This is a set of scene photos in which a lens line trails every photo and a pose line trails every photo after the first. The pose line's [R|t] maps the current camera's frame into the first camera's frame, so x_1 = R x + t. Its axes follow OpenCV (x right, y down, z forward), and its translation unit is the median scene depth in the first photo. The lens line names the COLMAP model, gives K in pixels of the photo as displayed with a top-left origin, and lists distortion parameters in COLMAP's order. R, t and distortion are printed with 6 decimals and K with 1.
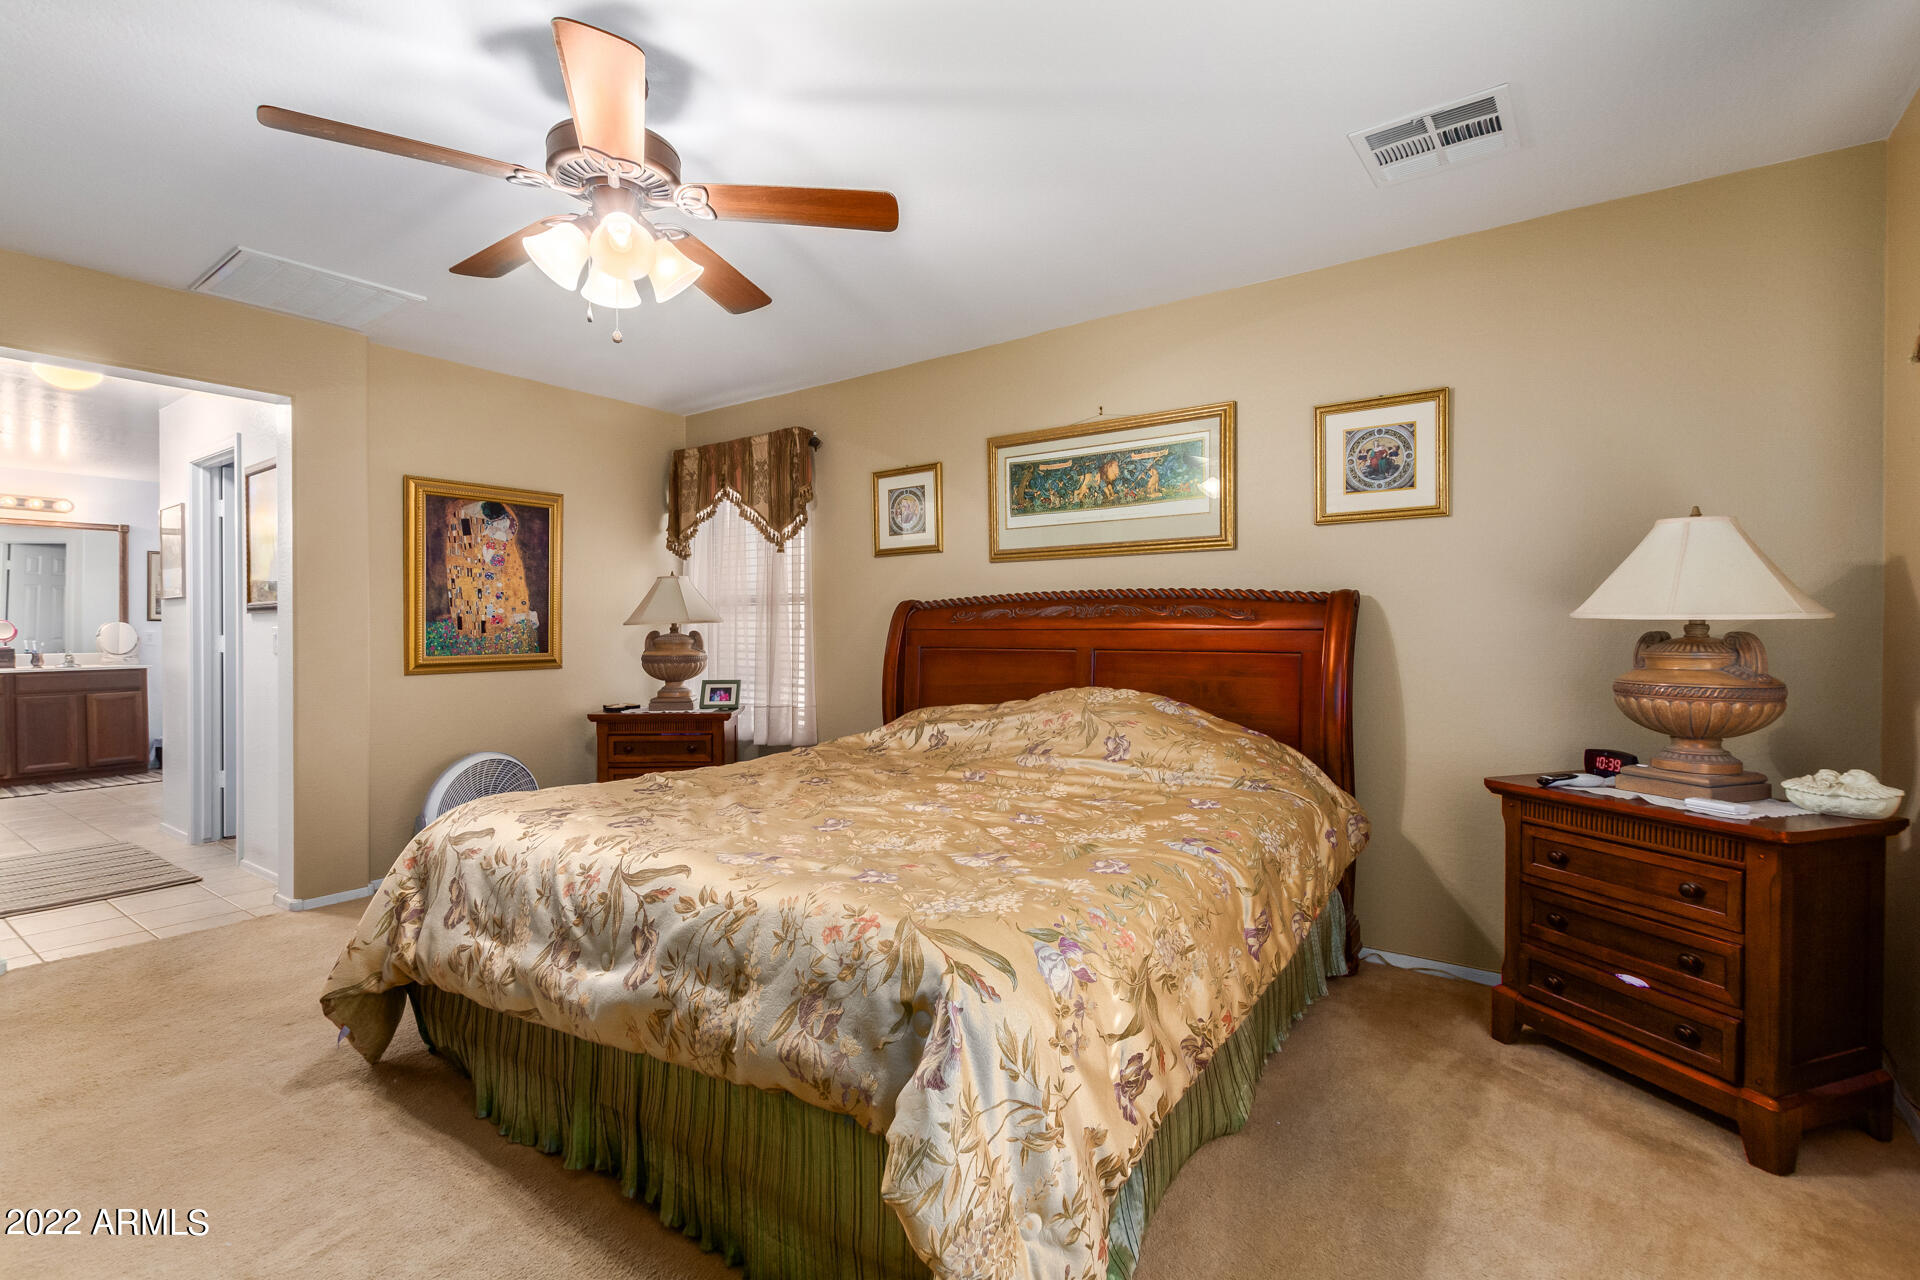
lens RADIAL K [[885.5, 0, 952.3], [0, 885.5, 636.5], [0, 0, 1]] dist [0.000476, -0.000365]
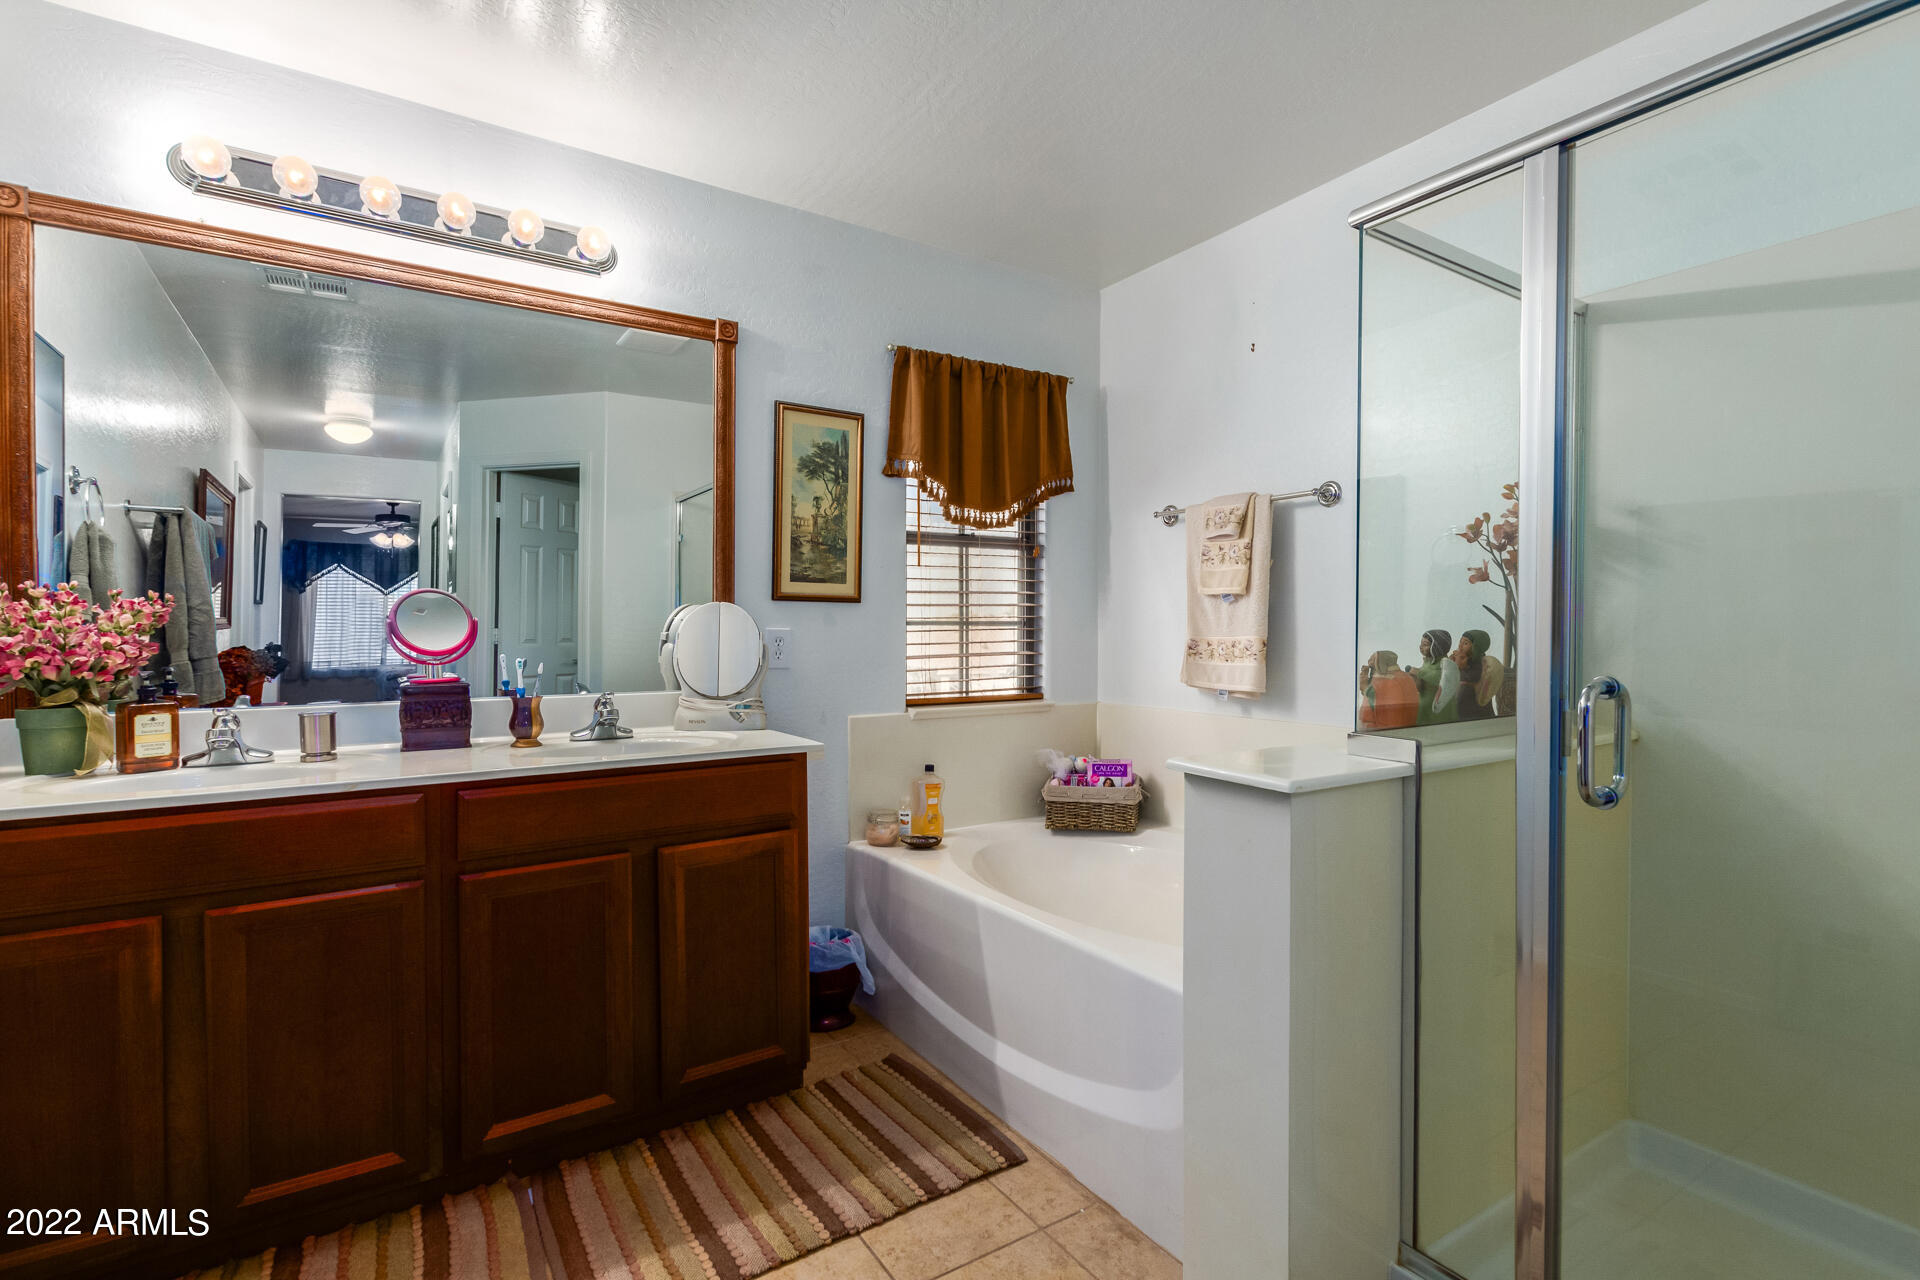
lens RADIAL K [[885.5, 0, 970.0], [0, 885.5, 634.4], [0, 0, 1]] dist [0.000476, -0.000365]
pose [[0.938676, 0.007173, -0.344727, -0.761588], [-0.010234, 0.999923, -0.007062, -0.002220], [0.344649, 0.010157, 0.938677, 0.743165]]
